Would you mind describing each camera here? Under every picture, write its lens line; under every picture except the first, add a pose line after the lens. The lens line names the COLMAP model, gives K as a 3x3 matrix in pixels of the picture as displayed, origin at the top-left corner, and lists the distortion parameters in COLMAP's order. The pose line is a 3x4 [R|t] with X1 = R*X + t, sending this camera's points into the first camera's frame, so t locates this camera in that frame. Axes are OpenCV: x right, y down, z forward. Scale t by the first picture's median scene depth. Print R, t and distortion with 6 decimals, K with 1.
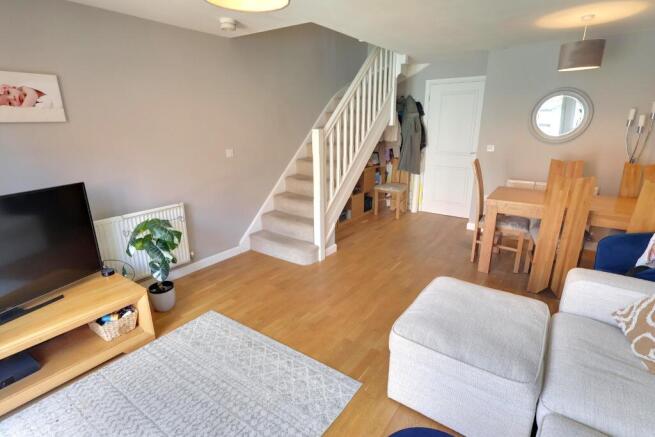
lens RADIAL K [[326.7, 0, 327.5], [0, 326.7, 218.5], [0, 0, 1]] dist [-0.000446, -0.000031]
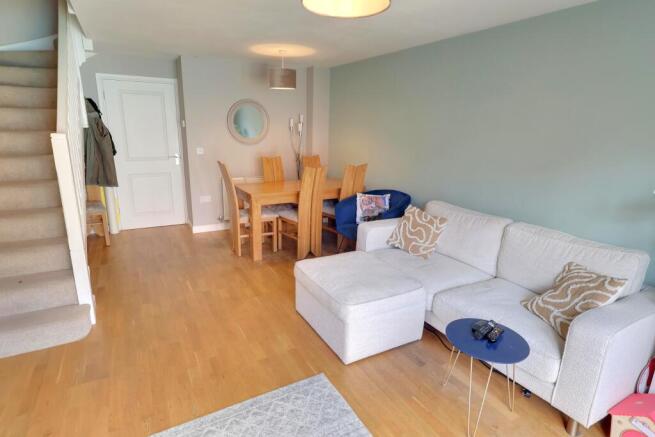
lens RADIAL K [[345.7, 0, 327.5], [0, 345.7, 218.5], [0, 0, 1]] dist [-0.002293, -0.000281]
pose [[0.437769, -0.216429, 0.872649, -0.555020], [0.233560, 0.964648, 0.122079, -0.081259], [-0.868221, 0.150374, 0.472842, 0.280188]]
